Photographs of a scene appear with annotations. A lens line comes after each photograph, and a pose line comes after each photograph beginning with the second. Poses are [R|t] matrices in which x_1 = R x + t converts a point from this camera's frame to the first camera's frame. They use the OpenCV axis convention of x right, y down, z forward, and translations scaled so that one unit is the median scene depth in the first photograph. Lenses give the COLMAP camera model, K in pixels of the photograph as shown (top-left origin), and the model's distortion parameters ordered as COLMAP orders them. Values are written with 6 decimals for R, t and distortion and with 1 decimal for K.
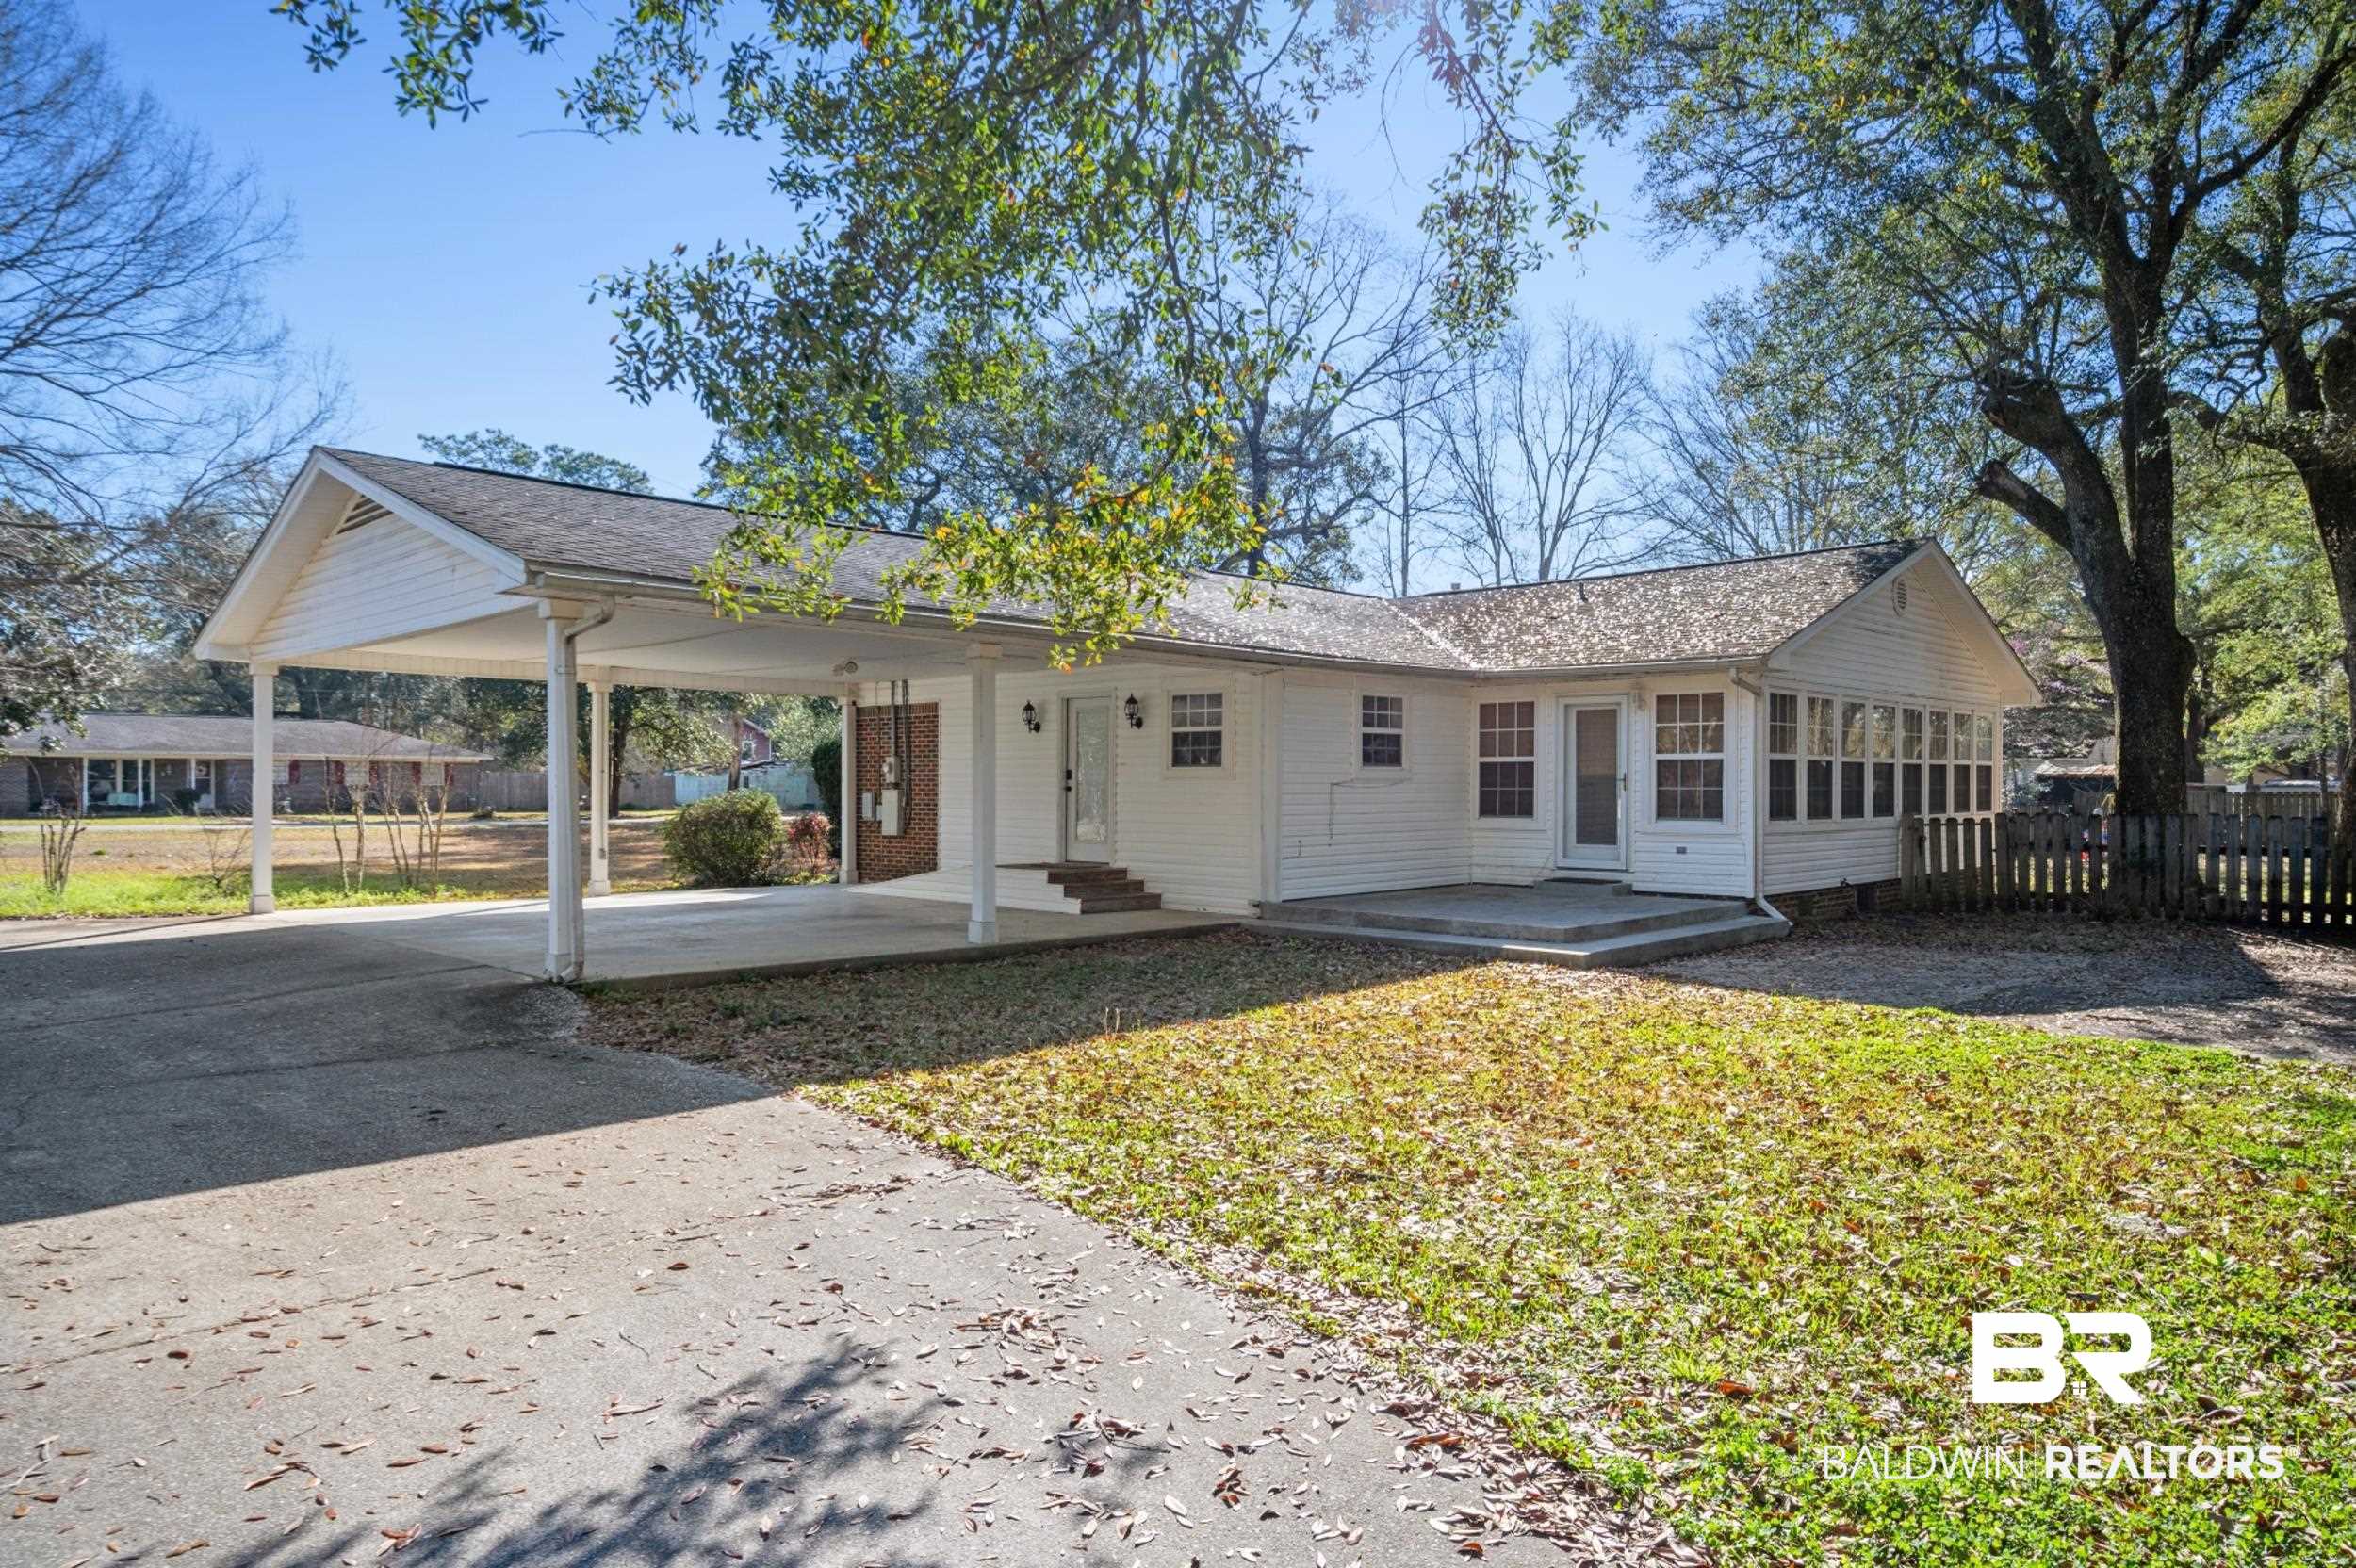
lens RADIAL K [[1463.9, 0, 1190.1], [0, 1463.9, 791.0], [0, 0, 1]] dist [-0.010133, -0.001202]
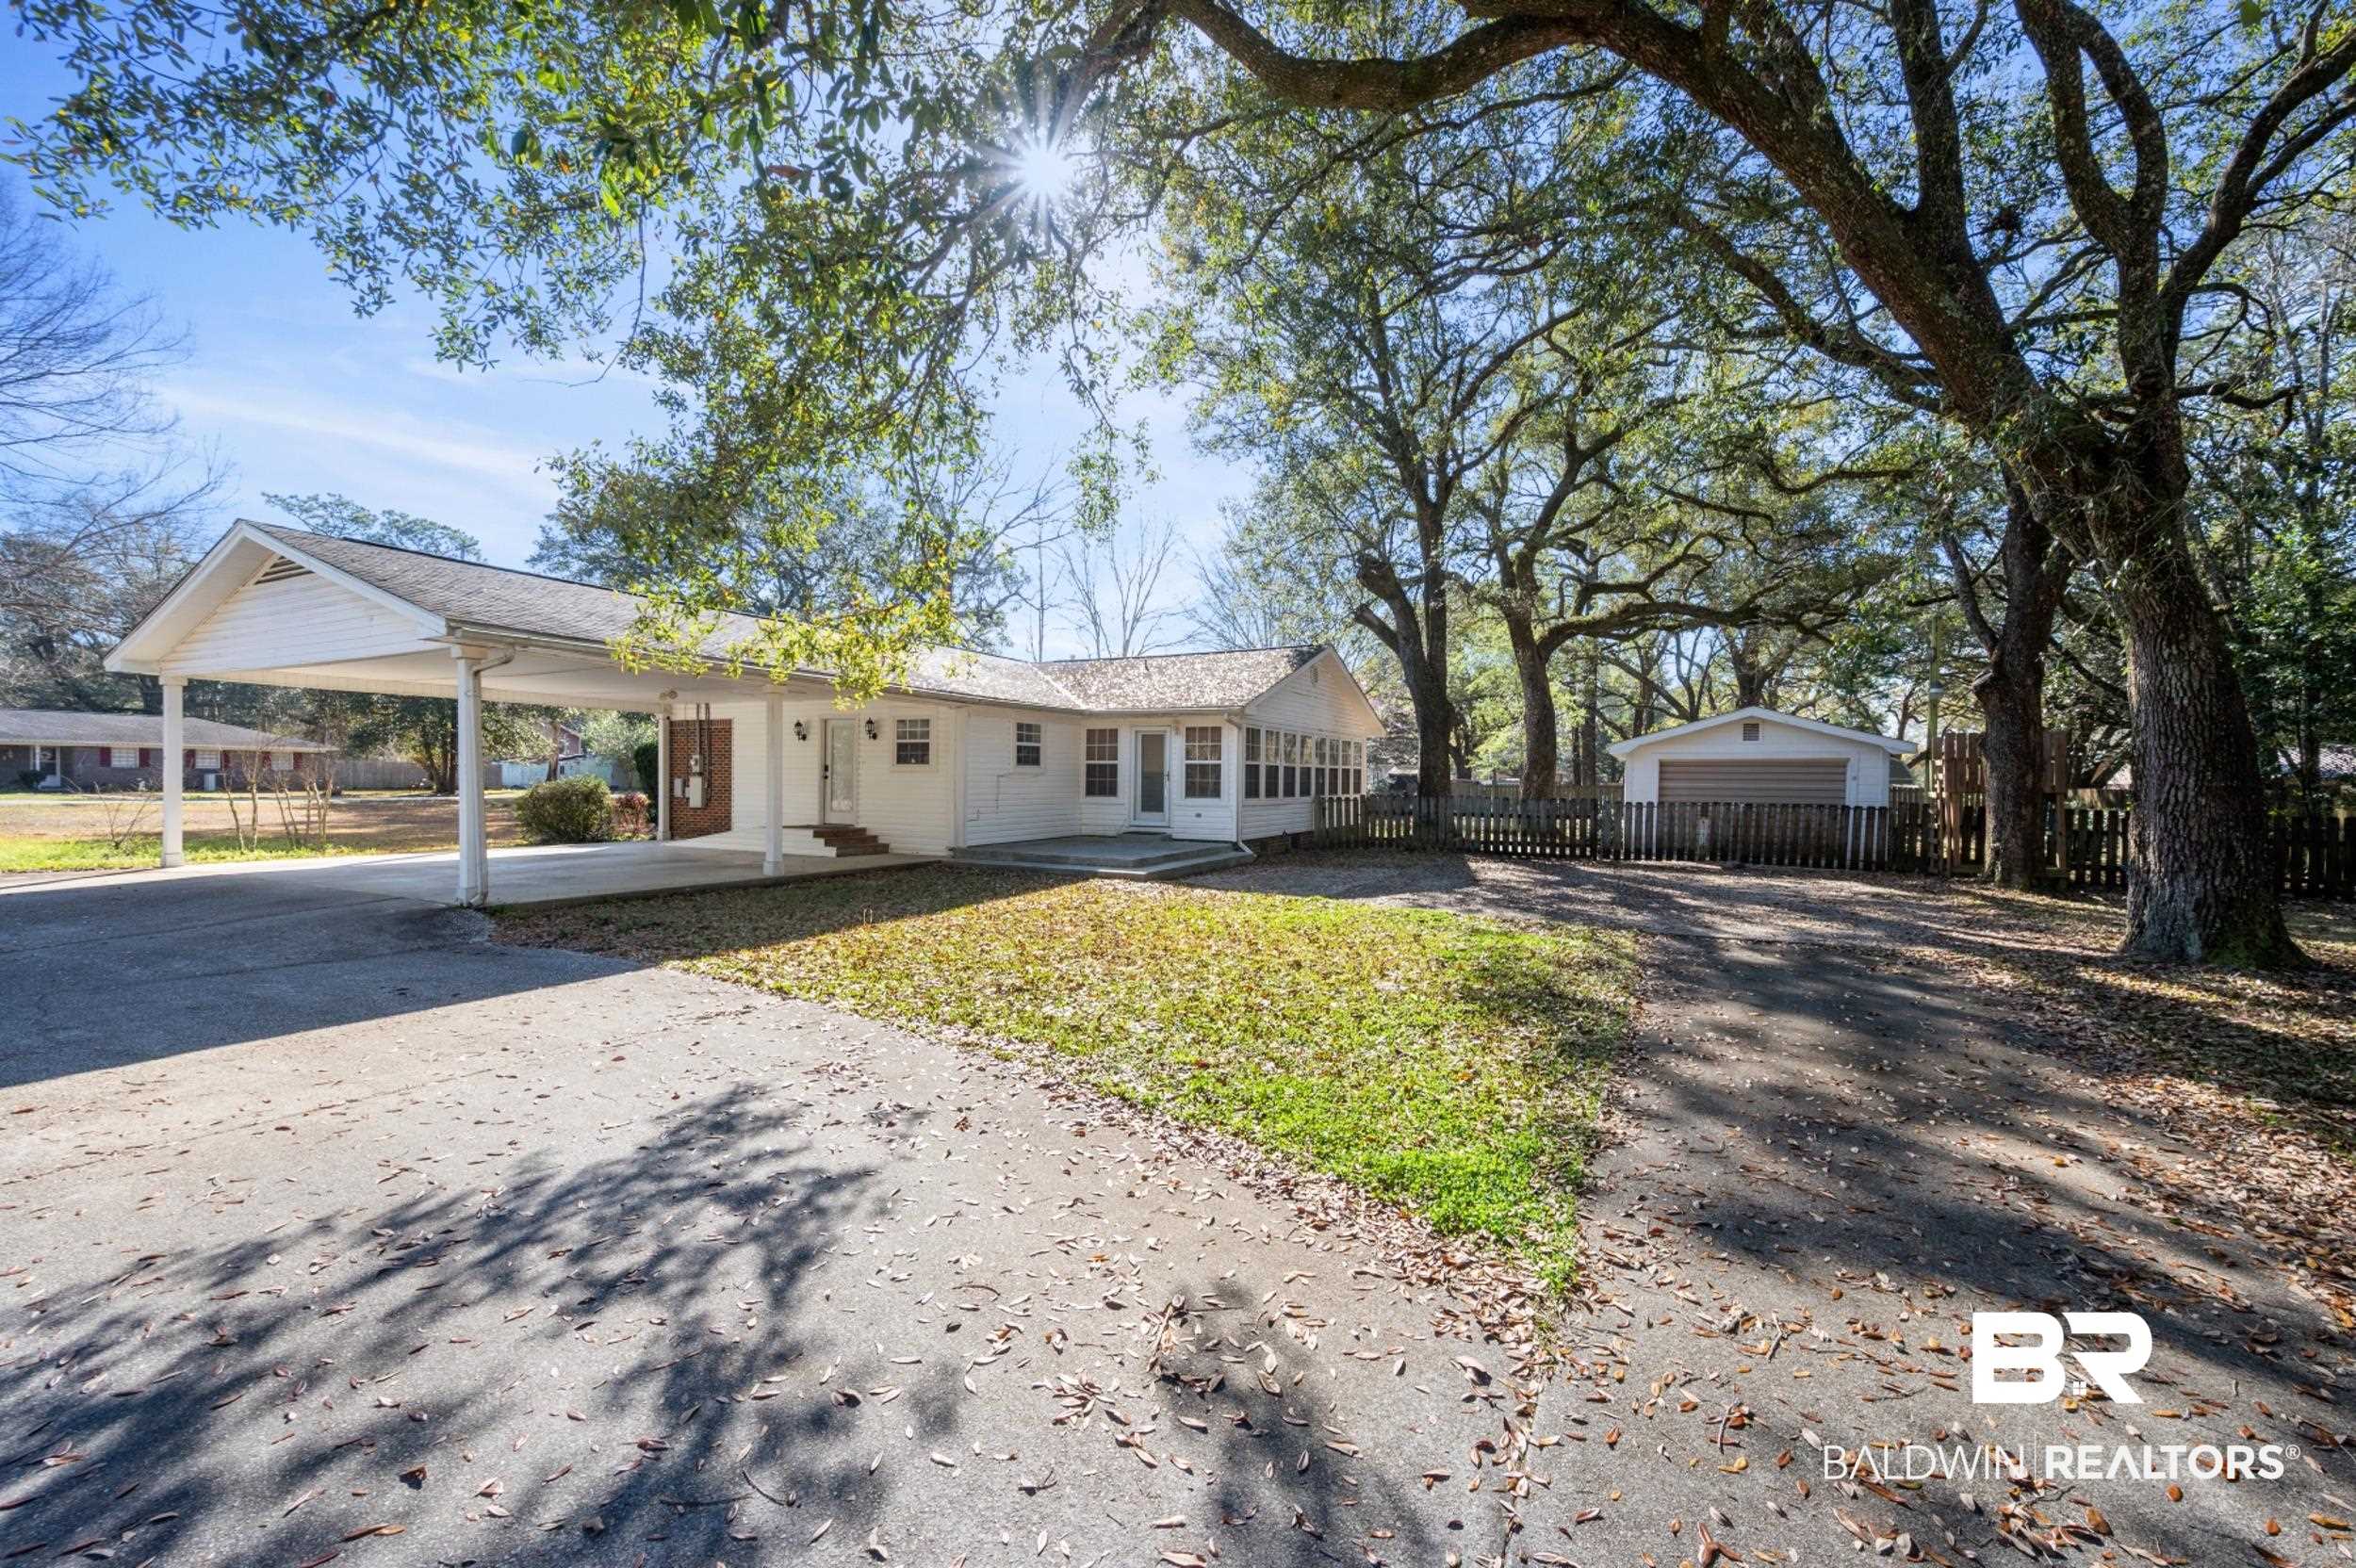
lens RADIAL K [[948.9, 0, 1179.9], [0, 948.9, 789.4], [0, 0, 1]] dist [0.003367, -0.000067]
pose [[0.956994, 0.004689, 0.290070, -0.019627], [-0.007639, 0.999930, 0.009042, -0.000835], [-0.290008, -0.010869, 0.956963, -0.098271]]
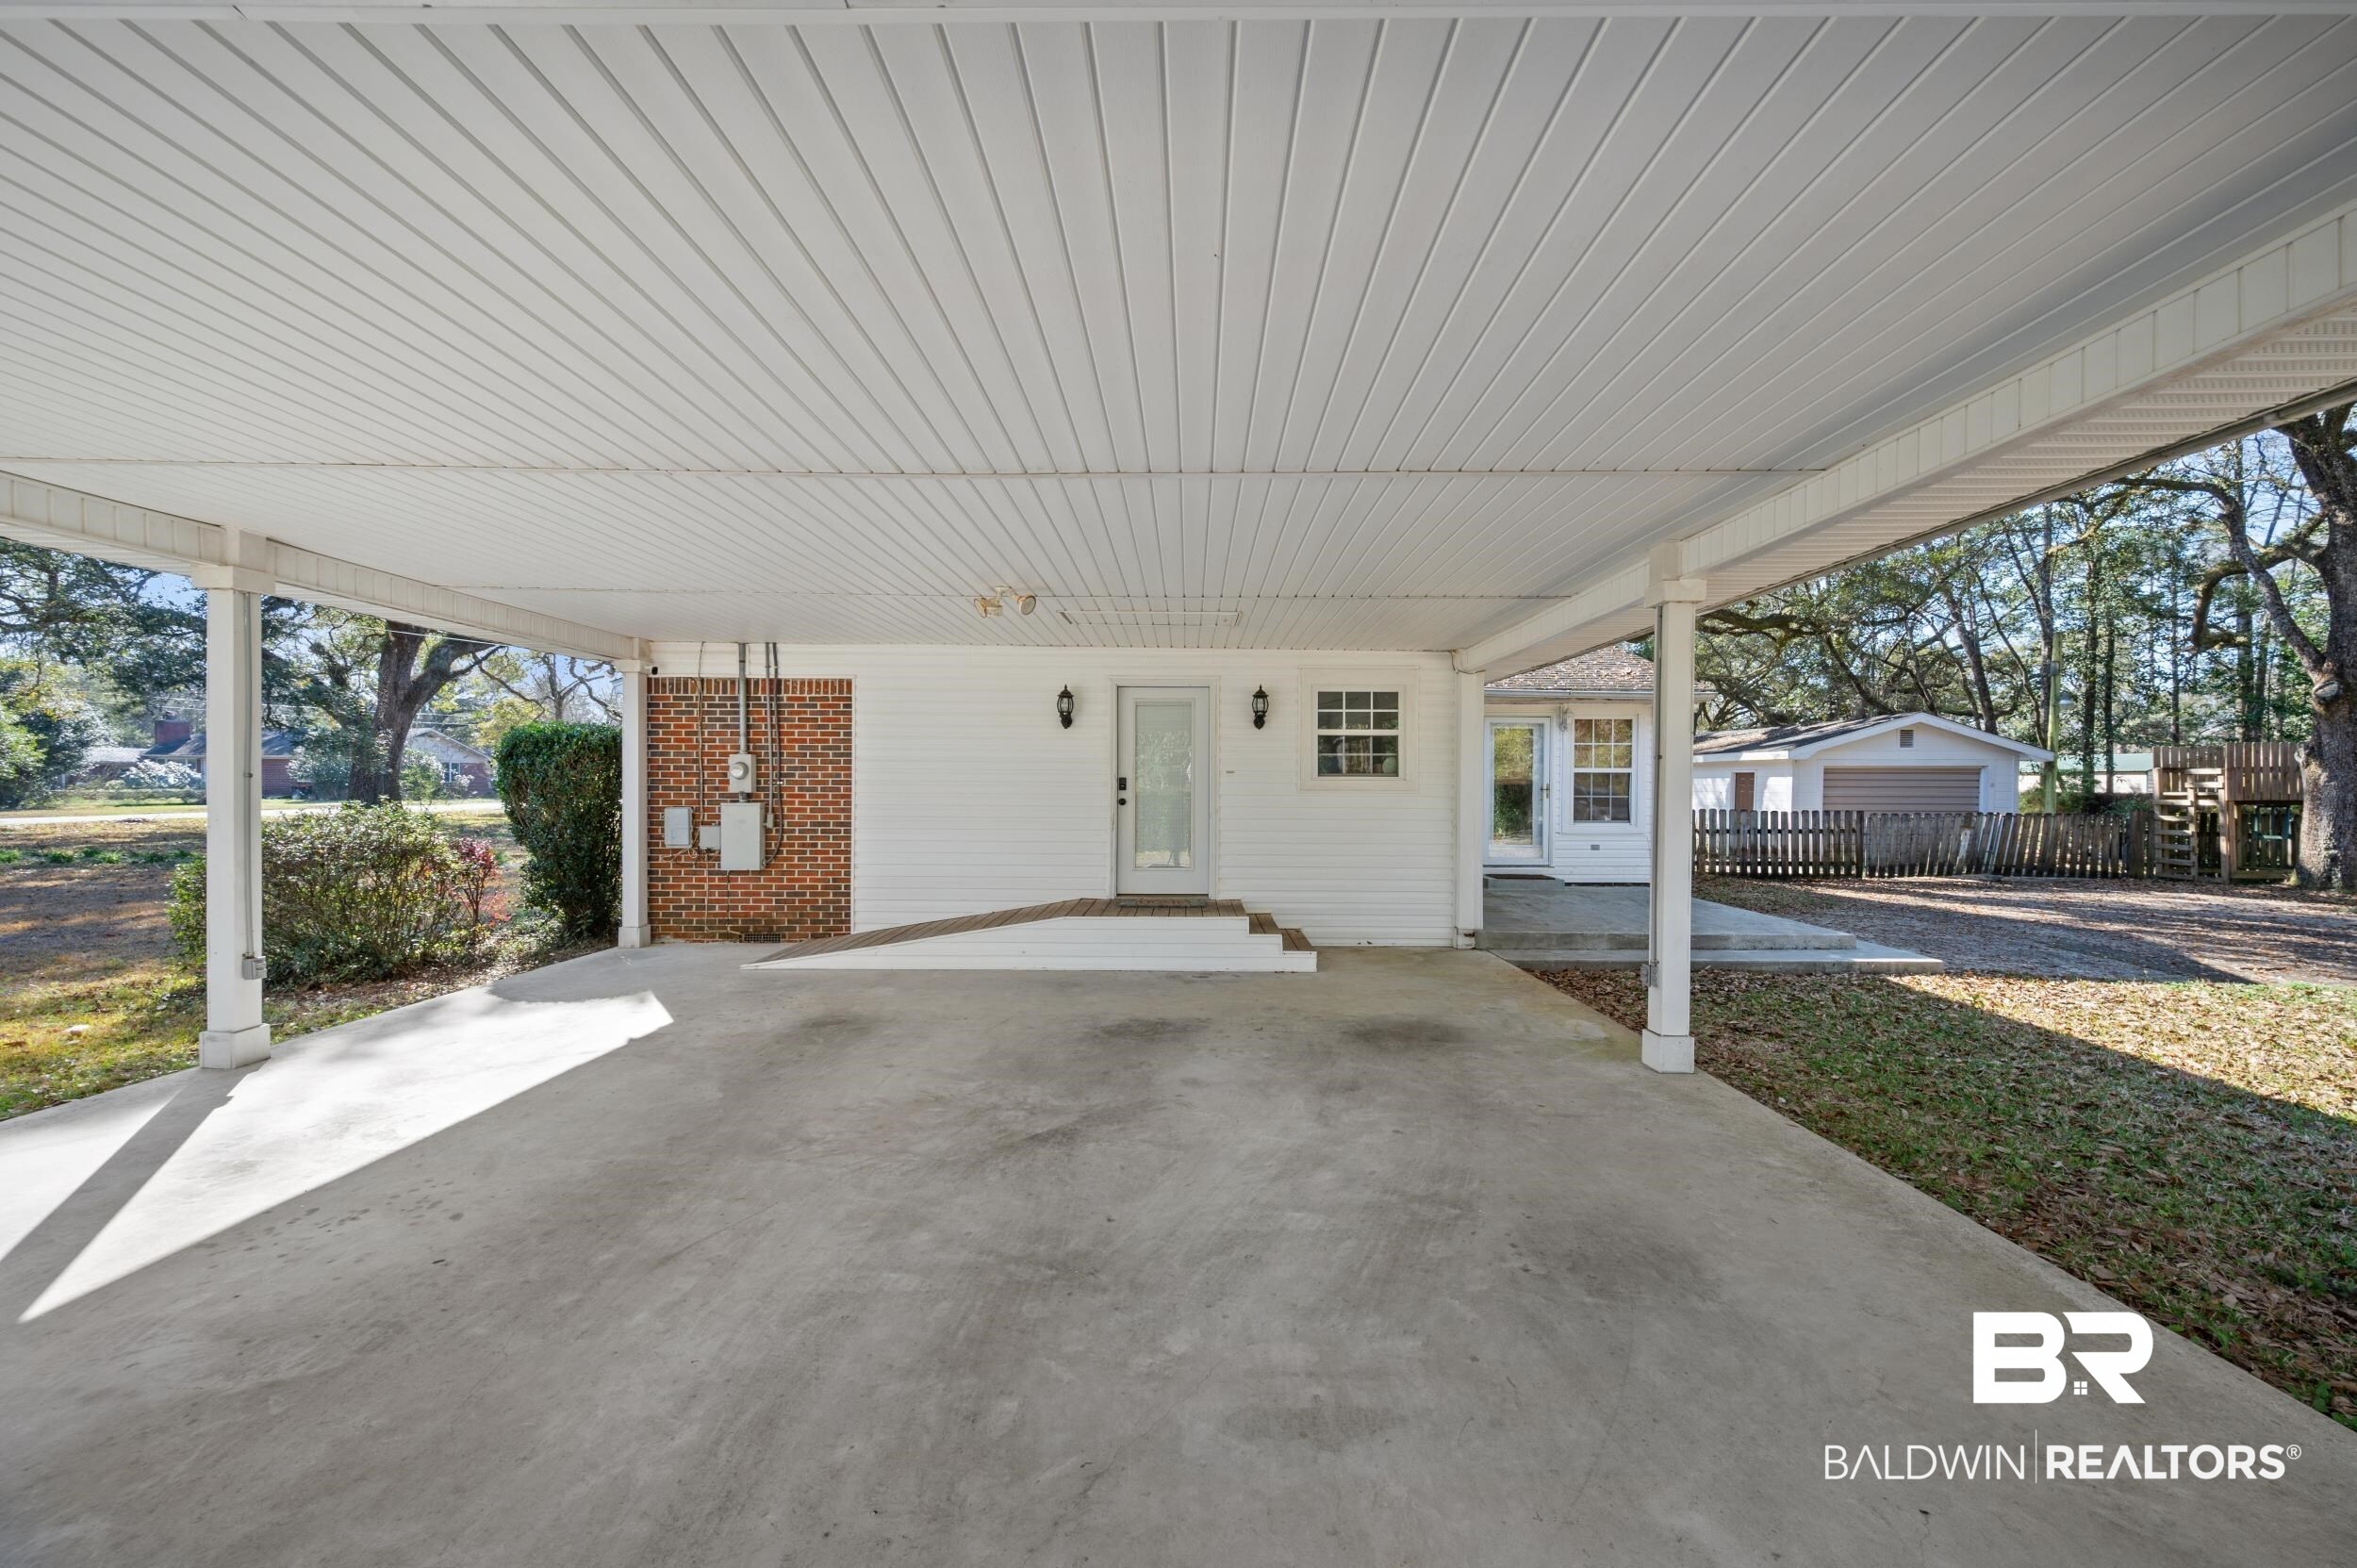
lens RADIAL K [[949.4, 0, 1181.5], [0, 949.4, 784.1], [0, 0, 1]] dist [0.003367, -0.000067]
pose [[0.711471, -0.001758, 0.702713, -0.529374], [-0.001298, 0.999992, 0.003816, -0.016424], [-0.702714, -0.003628, 0.711463, 0.784590]]
